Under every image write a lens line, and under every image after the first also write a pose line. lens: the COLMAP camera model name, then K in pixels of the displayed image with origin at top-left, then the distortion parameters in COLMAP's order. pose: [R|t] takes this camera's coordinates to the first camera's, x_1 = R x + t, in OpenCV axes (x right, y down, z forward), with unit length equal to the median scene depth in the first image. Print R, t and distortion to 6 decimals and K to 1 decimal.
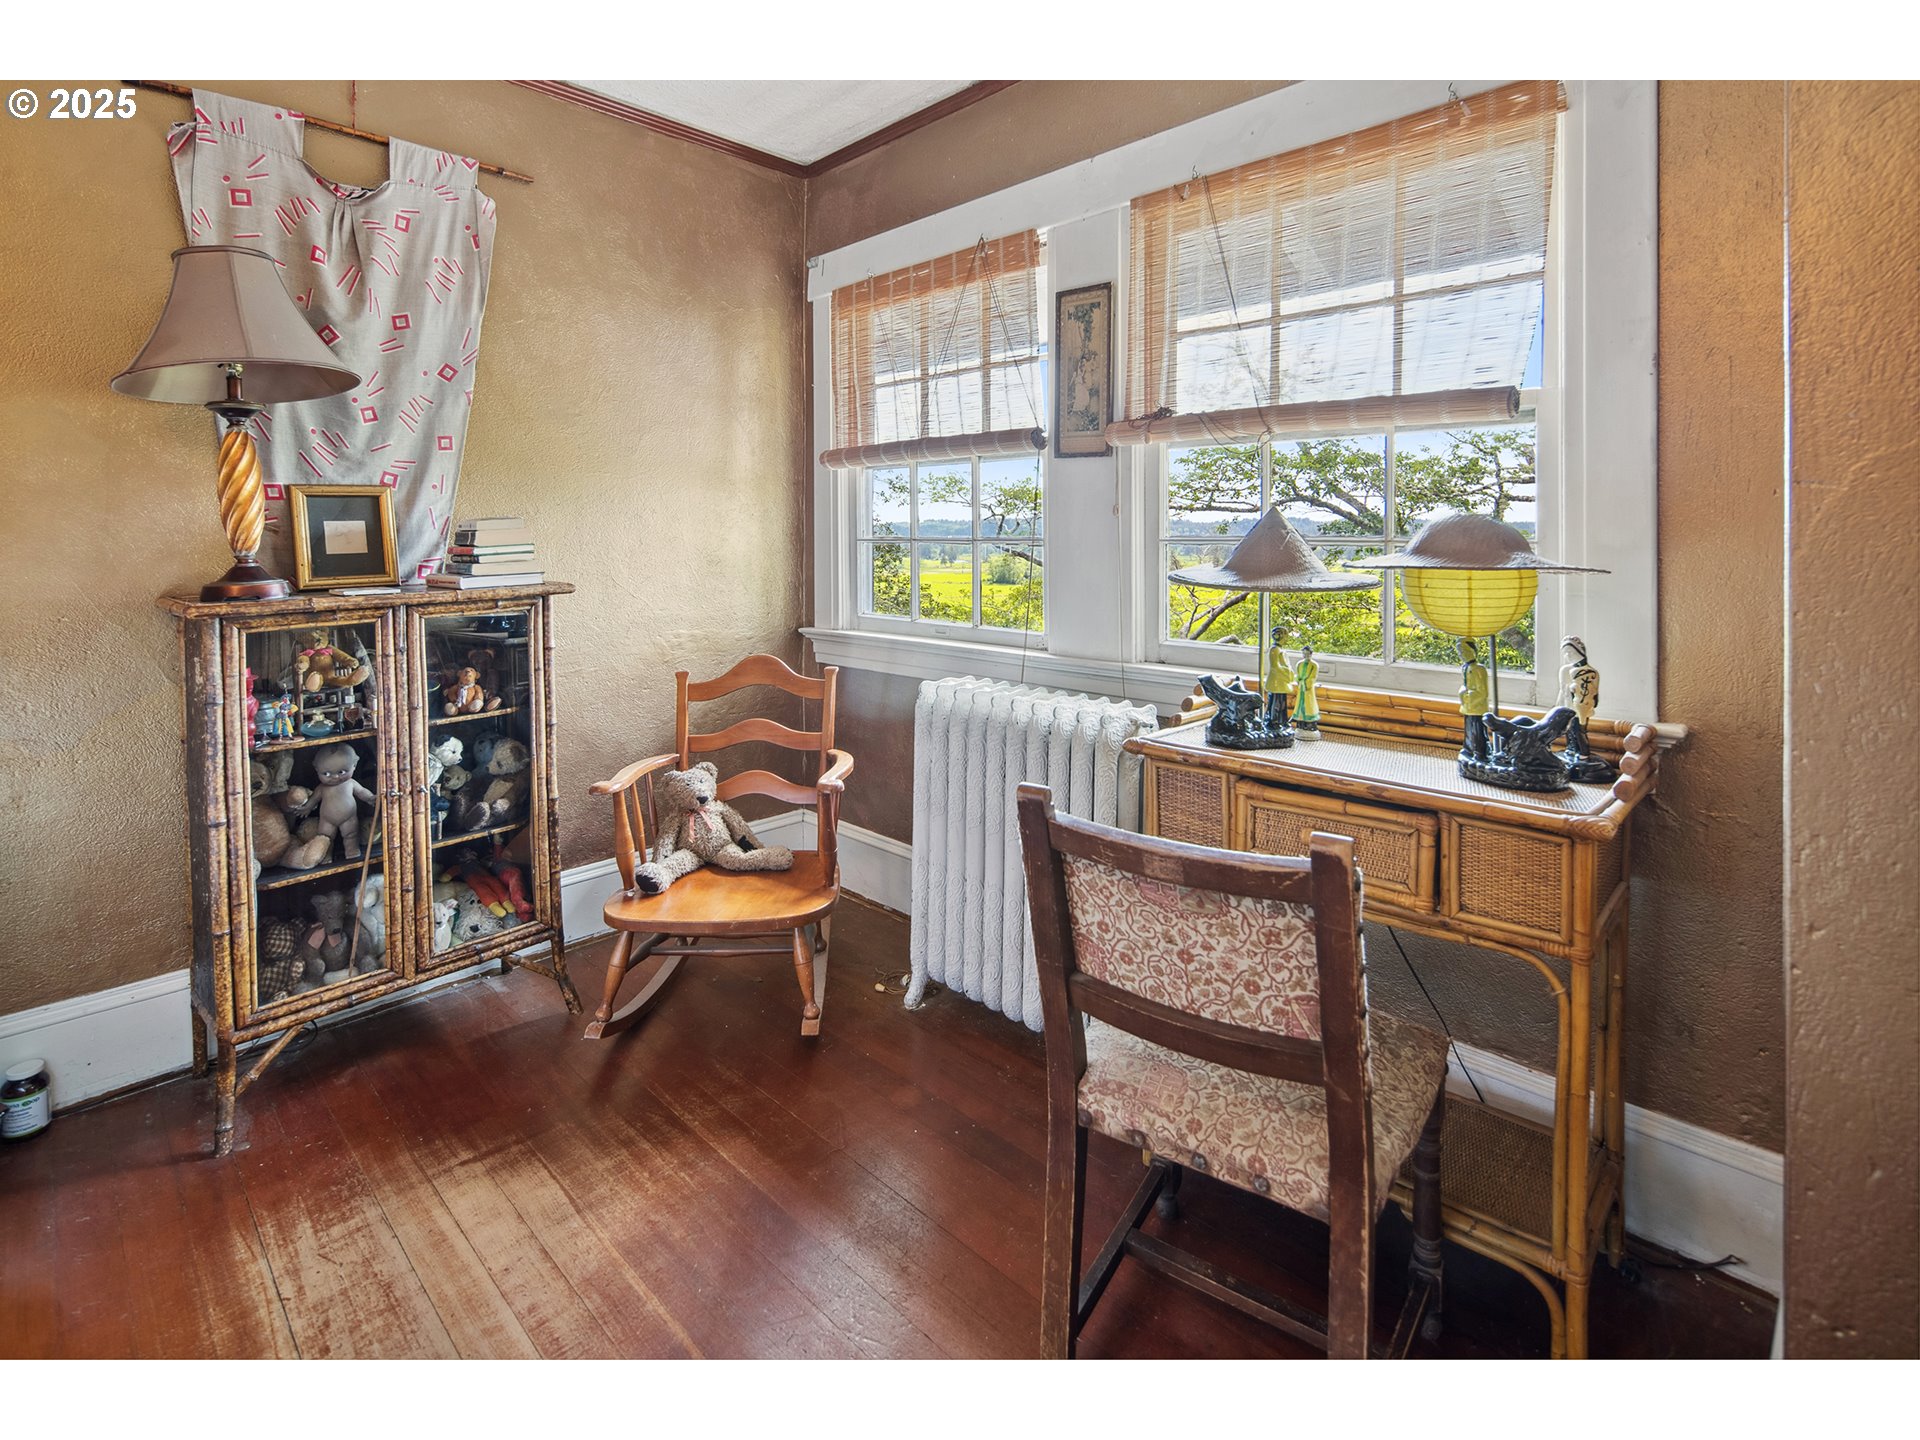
lens RADIAL K [[883.4, 0, 960.0], [0, 883.4, 720.0], [0, 0, 1]] dist [0.001977, 0.000303]
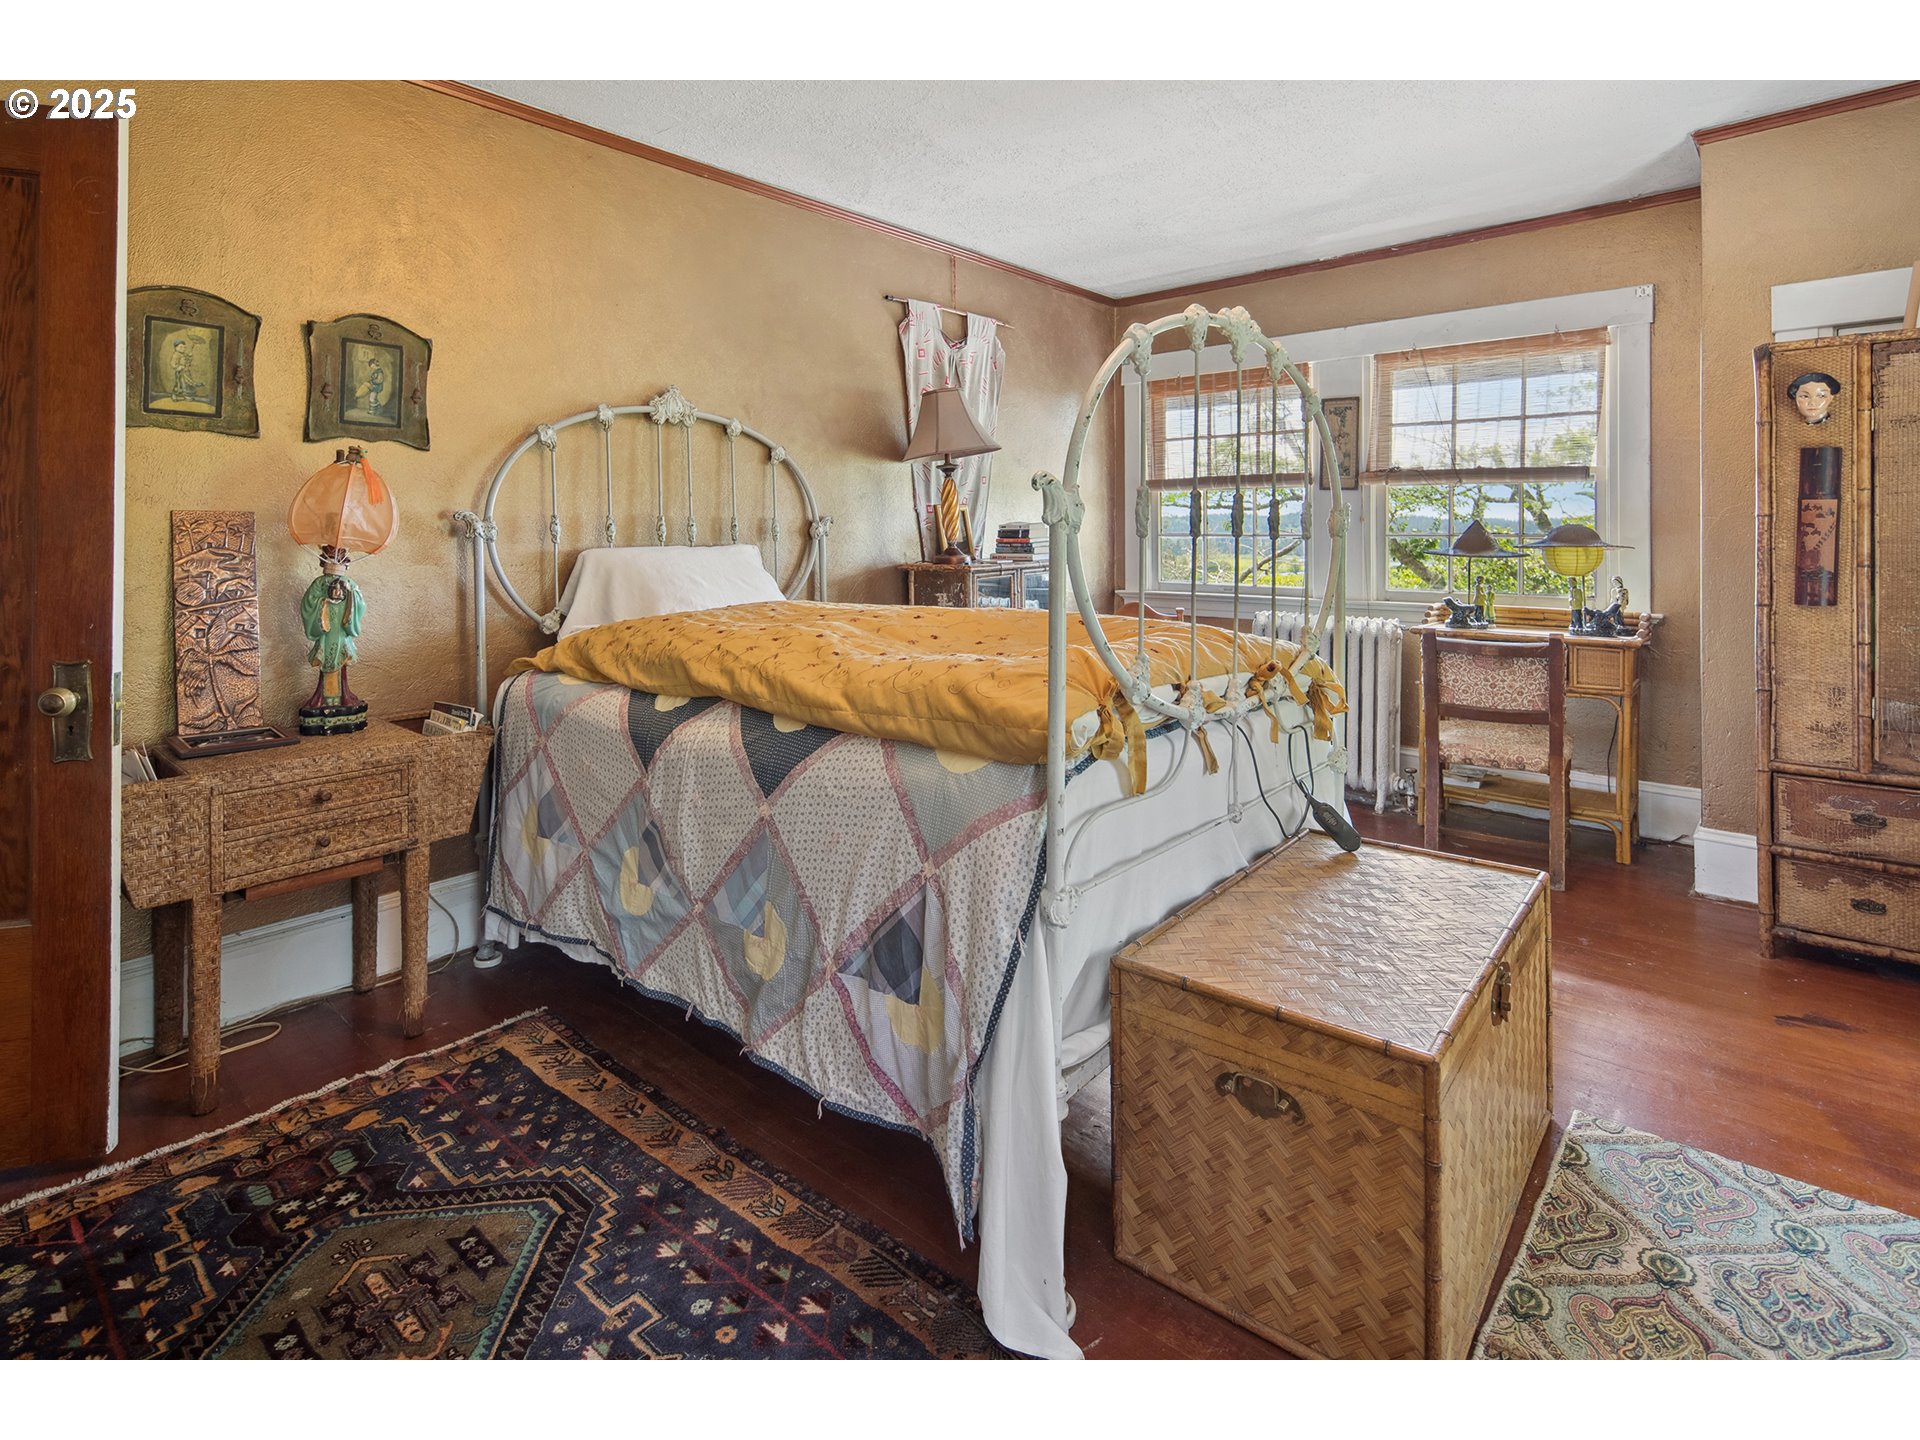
lens RADIAL K [[907.0, 0, 960.0], [0, 907.0, 720.0], [0, 0, 1]] dist [-0.002359, -0.000502]
pose [[0.998877, -0.007510, 0.046772, -1.095771], [0.007572, 0.999971, -0.001146, 0.259382], [-0.046762, 0.001499, 0.998905, -1.243561]]
